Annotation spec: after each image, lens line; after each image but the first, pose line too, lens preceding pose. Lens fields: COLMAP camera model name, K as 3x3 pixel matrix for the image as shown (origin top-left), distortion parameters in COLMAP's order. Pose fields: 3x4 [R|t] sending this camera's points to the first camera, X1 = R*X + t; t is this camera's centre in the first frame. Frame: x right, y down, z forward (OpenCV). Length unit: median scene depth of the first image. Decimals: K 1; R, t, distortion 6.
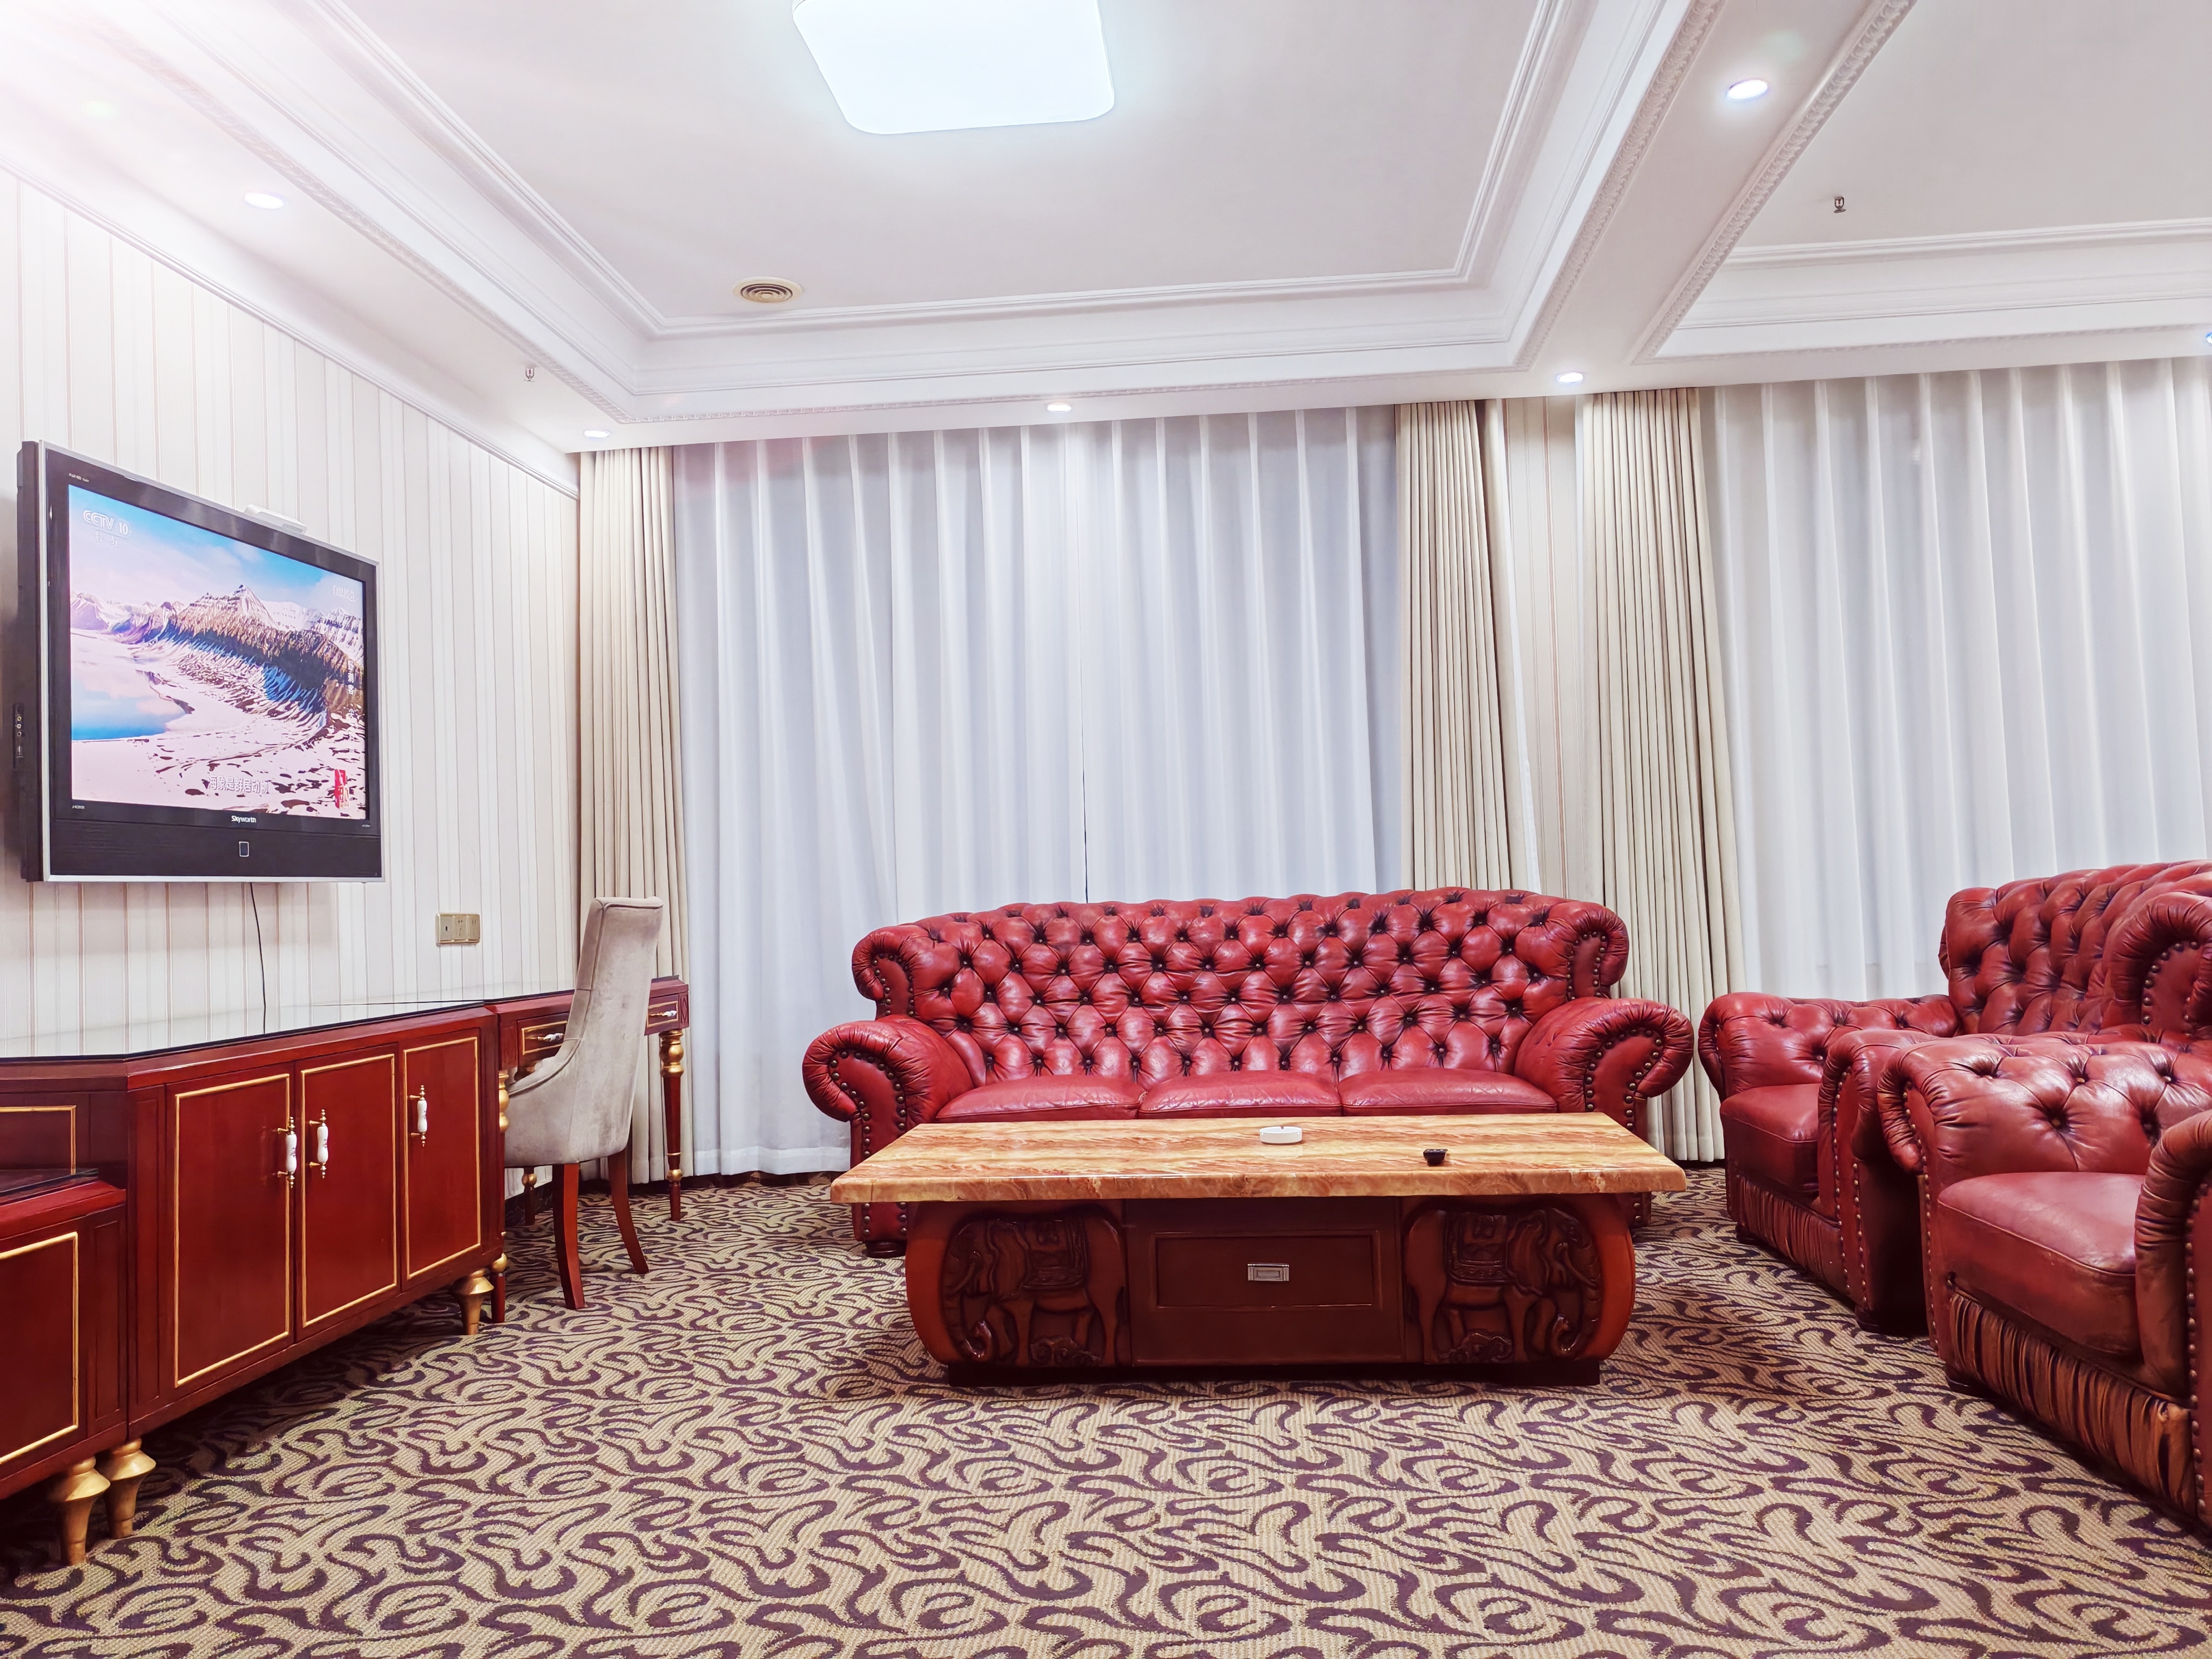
lens RADIAL K [[1716.6, 0, 1104.5], [0, 1716.6, 829.8], [0, 0, 1]] dist [0.019738, -0.002601]
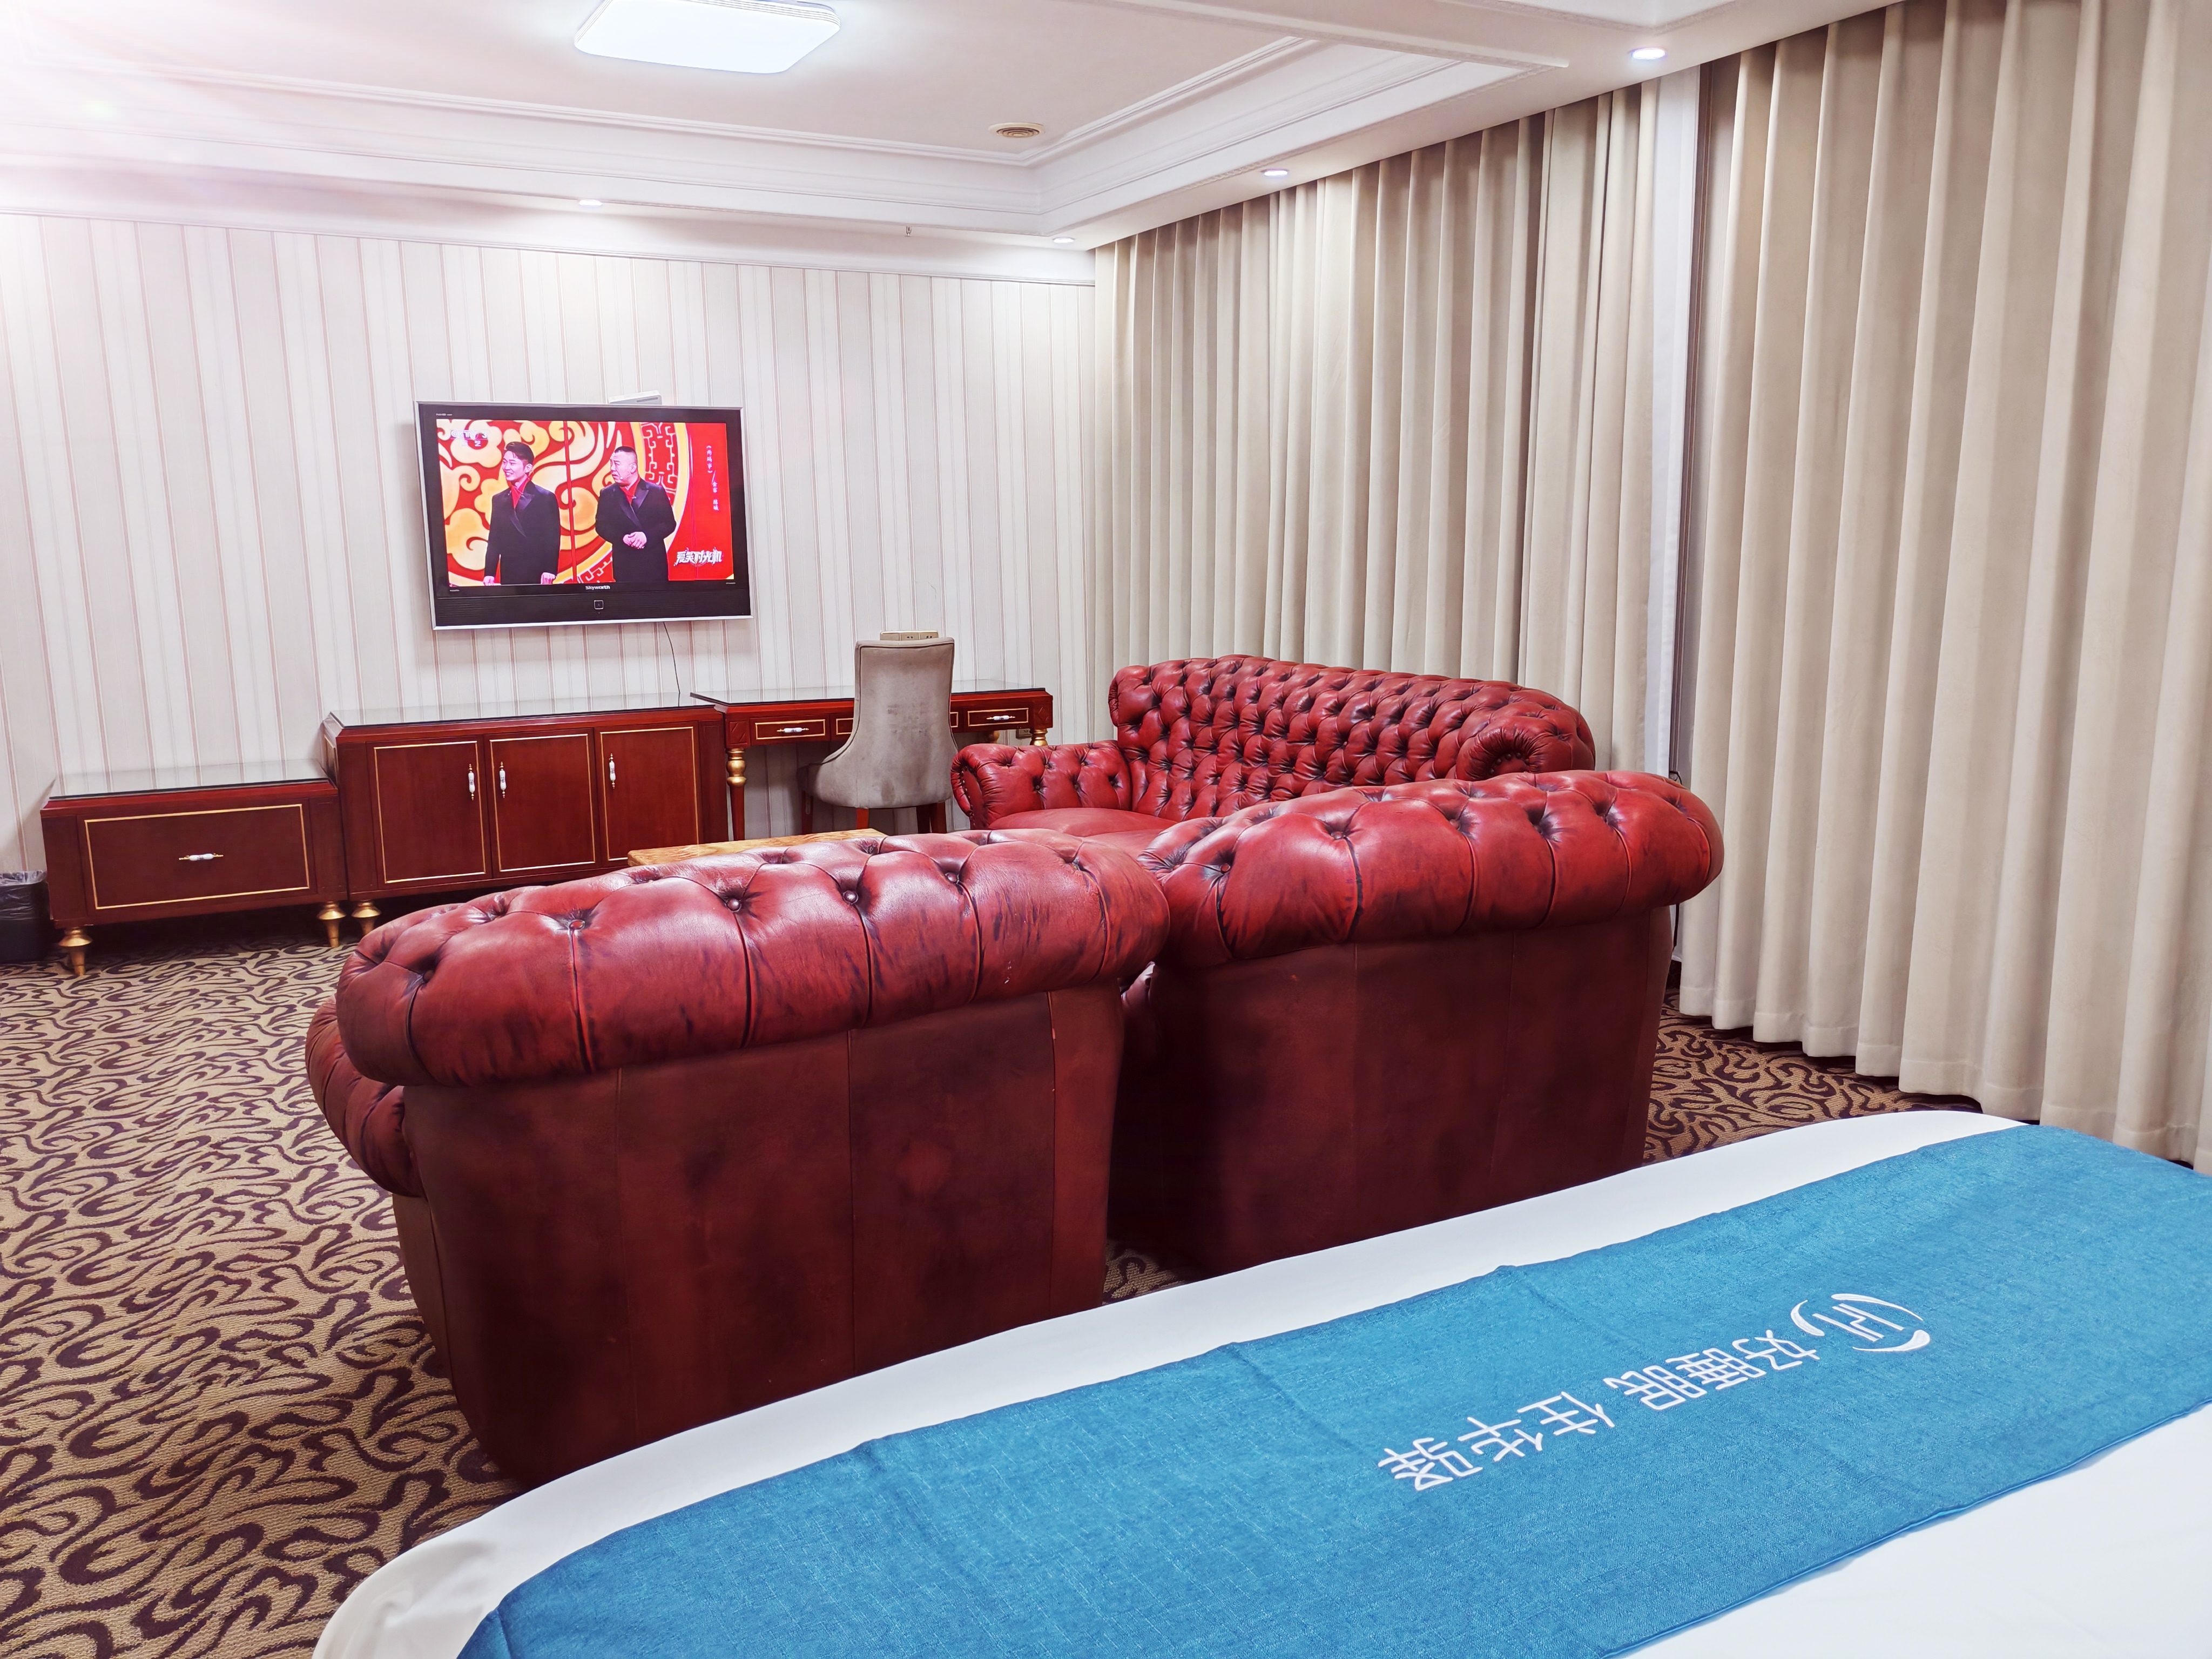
lens RADIAL K [[1716.6, 0, 1082.7], [0, 1716.6, 828.1], [0, 0, 1]] dist [0.019738, -0.002601]
pose [[0.538522, 0.177137, -0.823782, 1.383691], [0.024402, 0.973965, 0.225383, -0.166419], [0.842258, -0.141476, 0.520179, 0.528174]]
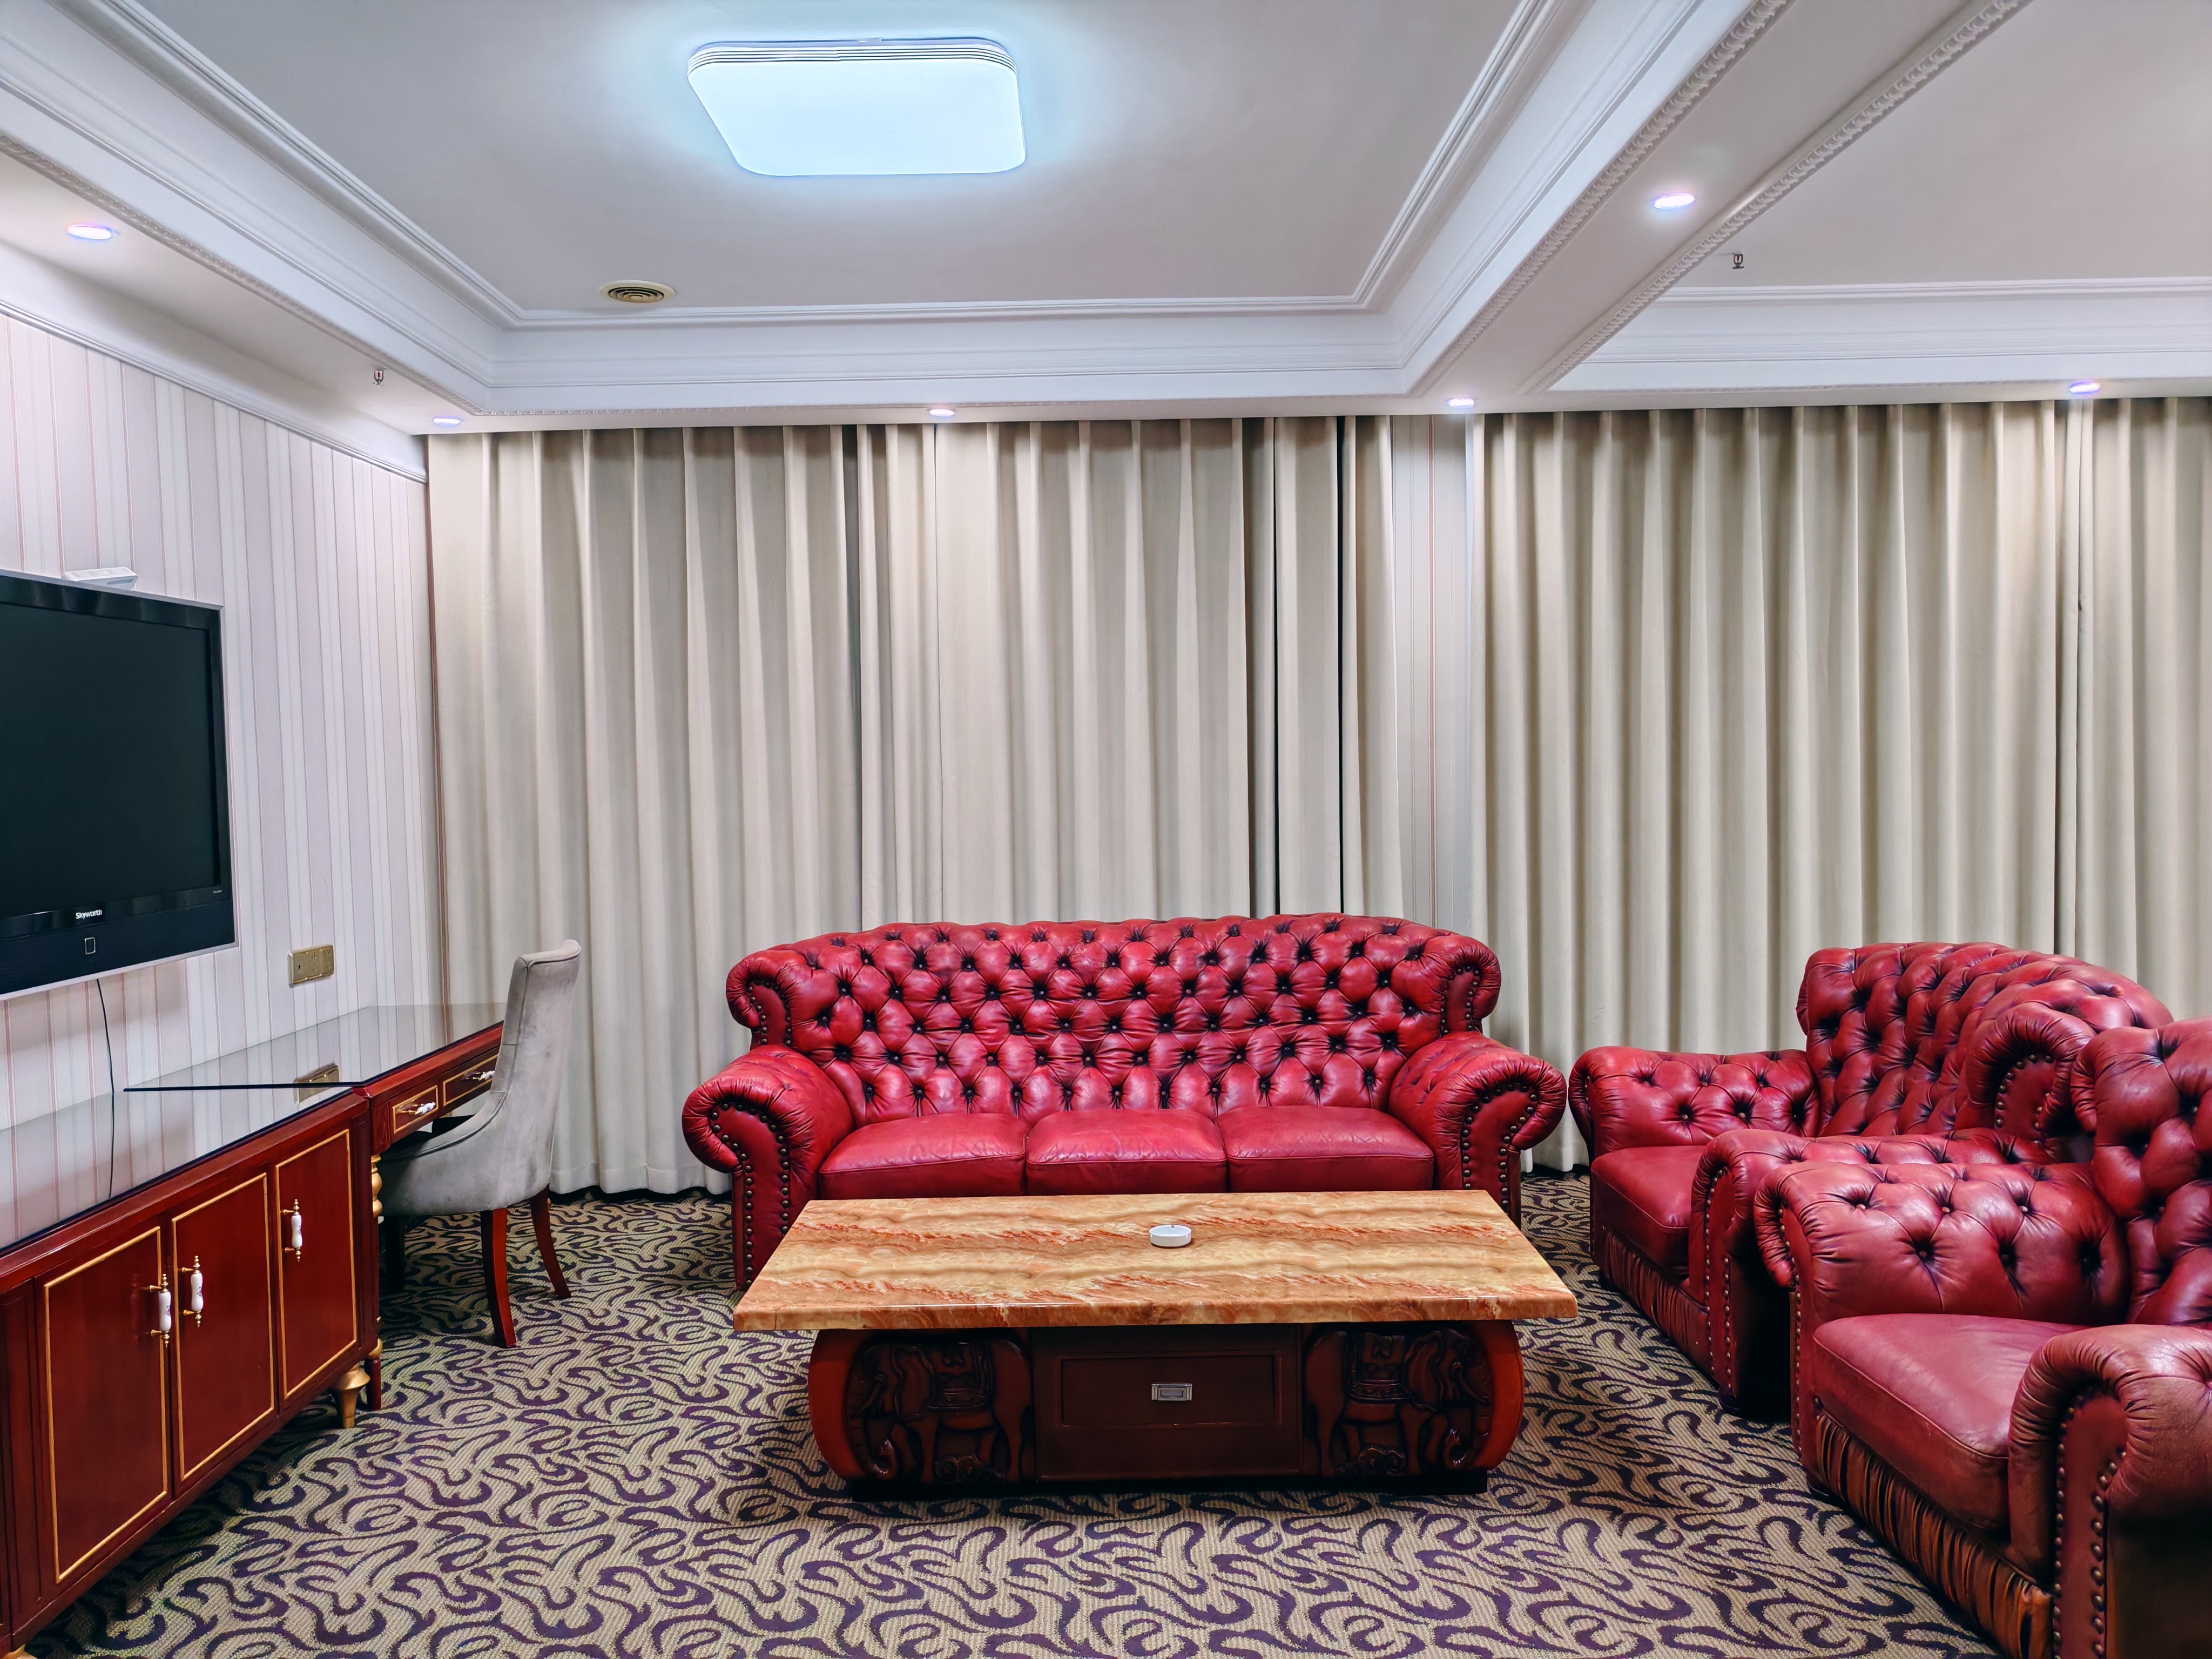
lens RADIAL K [[1716.6, 0, 1095.4], [0, 1716.6, 833.6], [0, 0, 1]] dist [0.019738, -0.002601]
pose [[0.995663, 0.009597, 0.092541, -0.046616], [-0.017377, 0.996345, 0.083635, -0.153735], [-0.091400, -0.084880, 0.992190, 0.024413]]
